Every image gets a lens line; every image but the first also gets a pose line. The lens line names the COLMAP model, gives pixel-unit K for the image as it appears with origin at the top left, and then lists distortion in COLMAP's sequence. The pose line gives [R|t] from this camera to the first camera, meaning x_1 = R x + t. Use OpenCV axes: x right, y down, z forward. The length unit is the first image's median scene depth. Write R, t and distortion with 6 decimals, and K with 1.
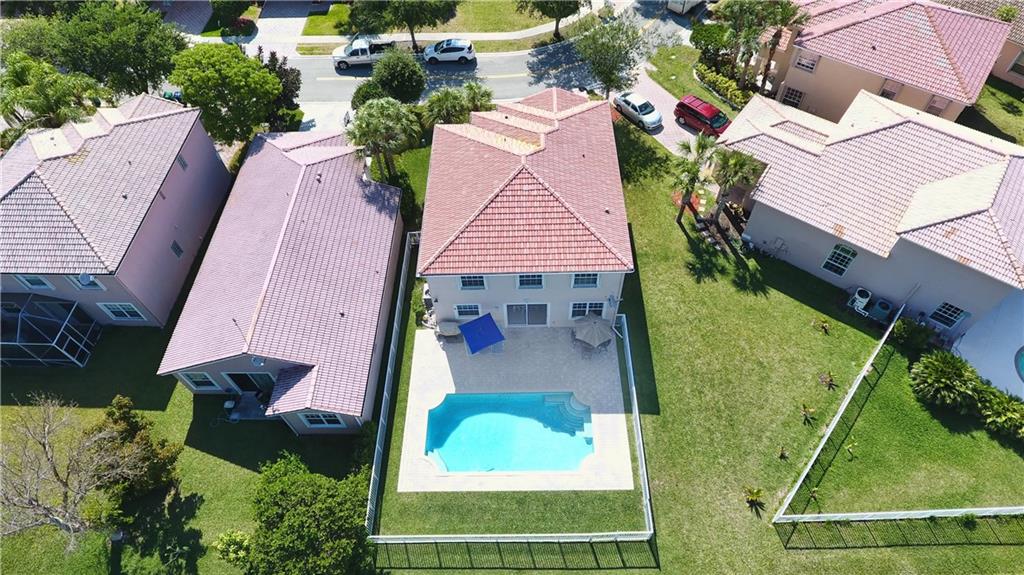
lens RADIAL K [[553.9, 0, 517.6], [0, 553.9, 287.6], [0, 0, 1]] dist [0.000182, -0.001083]
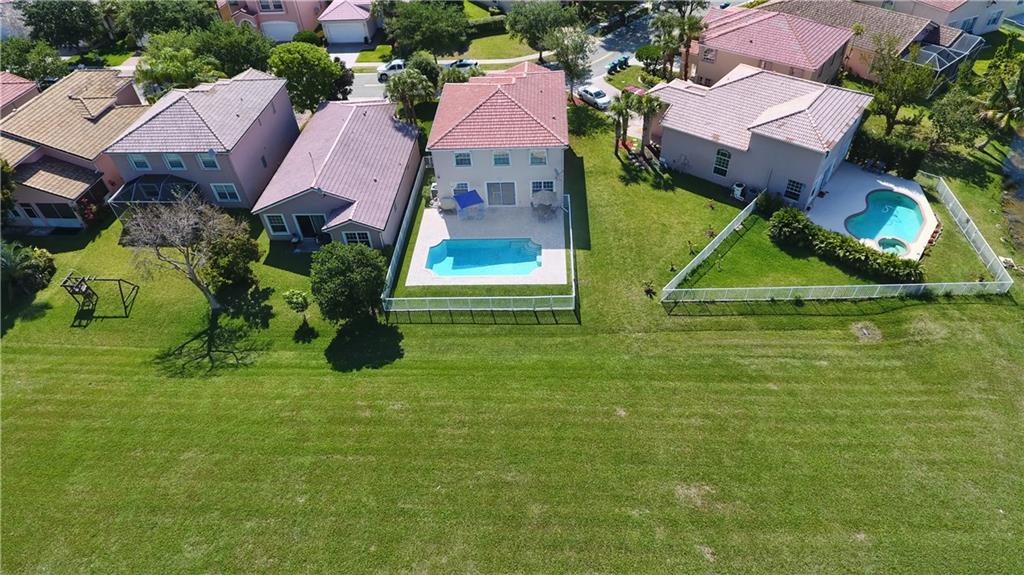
lens RADIAL K [[539.0, 0, 519.6], [0, 539.0, 290.5], [0, 0, 1]] dist [-0.001039, -0.000573]
pose [[0.999313, 0.011874, -0.035121, 0.118434], [-0.017720, 0.985086, -0.171150, 0.544072], [0.032565, 0.171654, 0.984619, -0.343186]]
